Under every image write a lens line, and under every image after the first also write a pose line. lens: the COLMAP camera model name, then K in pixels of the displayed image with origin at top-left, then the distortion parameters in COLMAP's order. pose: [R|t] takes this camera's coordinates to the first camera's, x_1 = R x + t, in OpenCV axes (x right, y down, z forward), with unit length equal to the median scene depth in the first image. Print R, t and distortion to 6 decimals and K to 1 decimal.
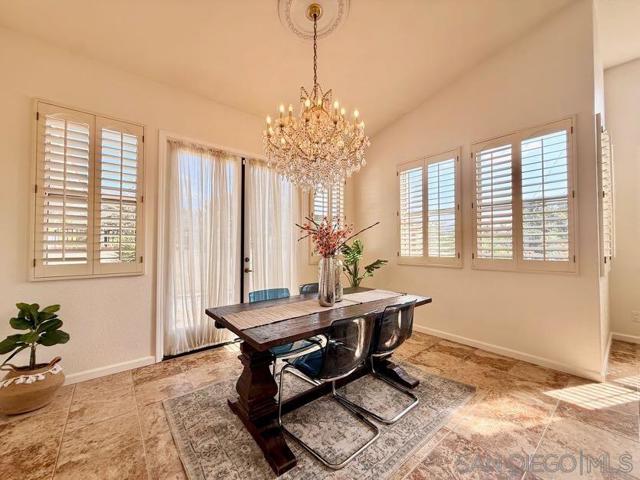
lens RADIAL K [[255.3, 0, 317.0], [0, 255.3, 239.1], [0, 0, 1]] dist [0.000392, -0.000034]
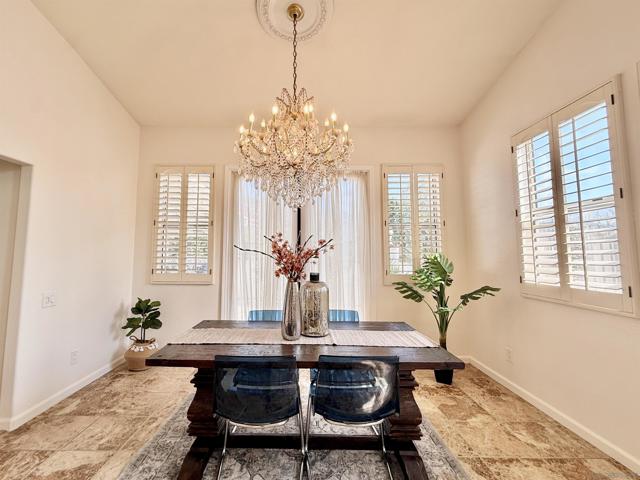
lens RADIAL K [[279.5, 0, 296.8], [0, 279.5, 230.5], [0, 0, 1]] dist [0.000652, 0.000028]
pose [[0.767187, -0.047963, -0.639628, 0.503522], [0.009479, 0.997939, -0.063461, -0.029405], [0.641353, 0.042623, 0.766061, 0.217572]]
